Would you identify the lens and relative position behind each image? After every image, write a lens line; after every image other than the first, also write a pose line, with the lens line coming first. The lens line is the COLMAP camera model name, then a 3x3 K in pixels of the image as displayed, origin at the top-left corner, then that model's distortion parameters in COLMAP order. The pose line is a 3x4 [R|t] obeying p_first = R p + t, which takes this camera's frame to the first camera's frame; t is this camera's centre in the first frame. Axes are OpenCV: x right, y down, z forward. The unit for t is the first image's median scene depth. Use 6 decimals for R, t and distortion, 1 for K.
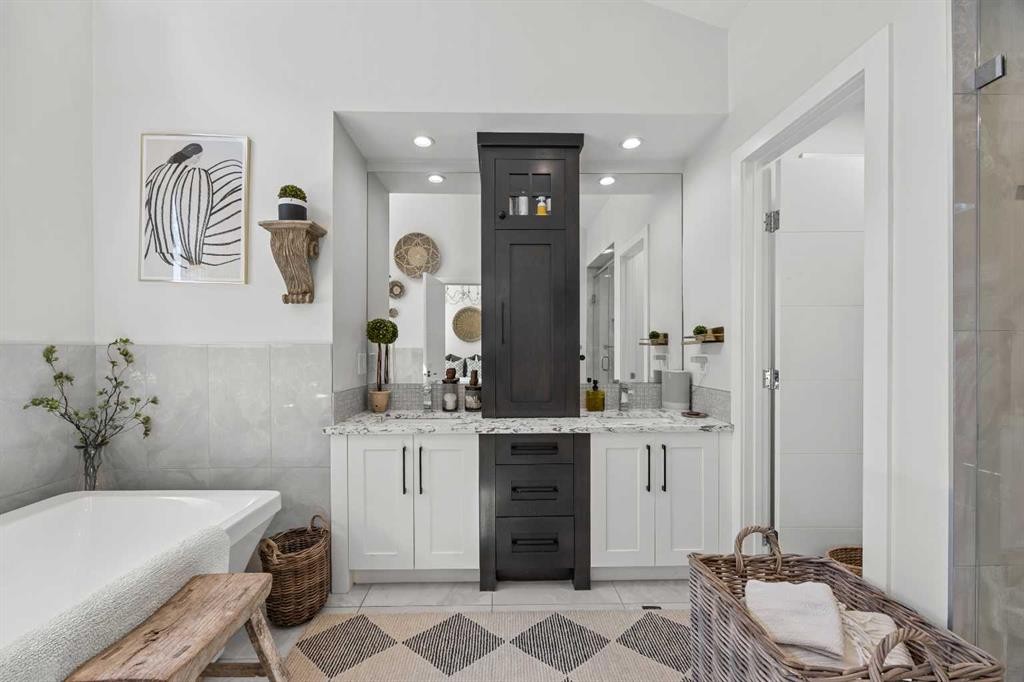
lens RADIAL K [[397.9, 0, 506.3], [0, 397.9, 349.0], [0, 0, 1]] dist [-0.002055, -0.000106]
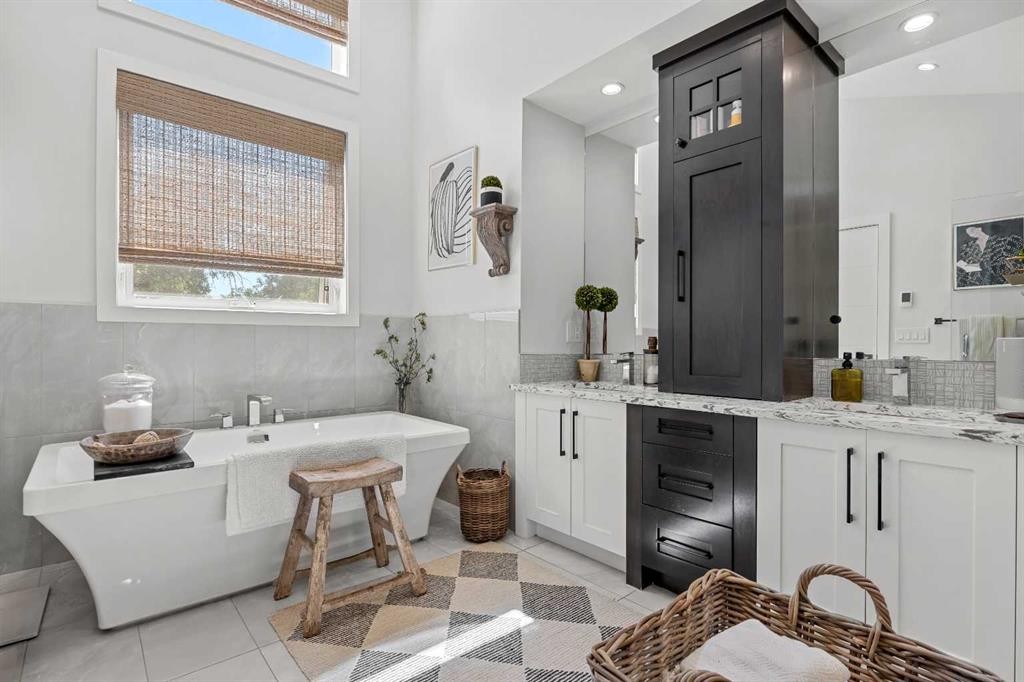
lens RADIAL K [[490.5, 0, 512.1], [0, 490.5, 339.6], [0, 0, 1]] dist [-0.004343, 0.000497]
pose [[0.647938, -0.001340, -0.761692, 0.588626], [-0.004181, 0.999977, -0.005315, 0.078285], [0.761682, 0.006629, 0.647918, 0.105309]]
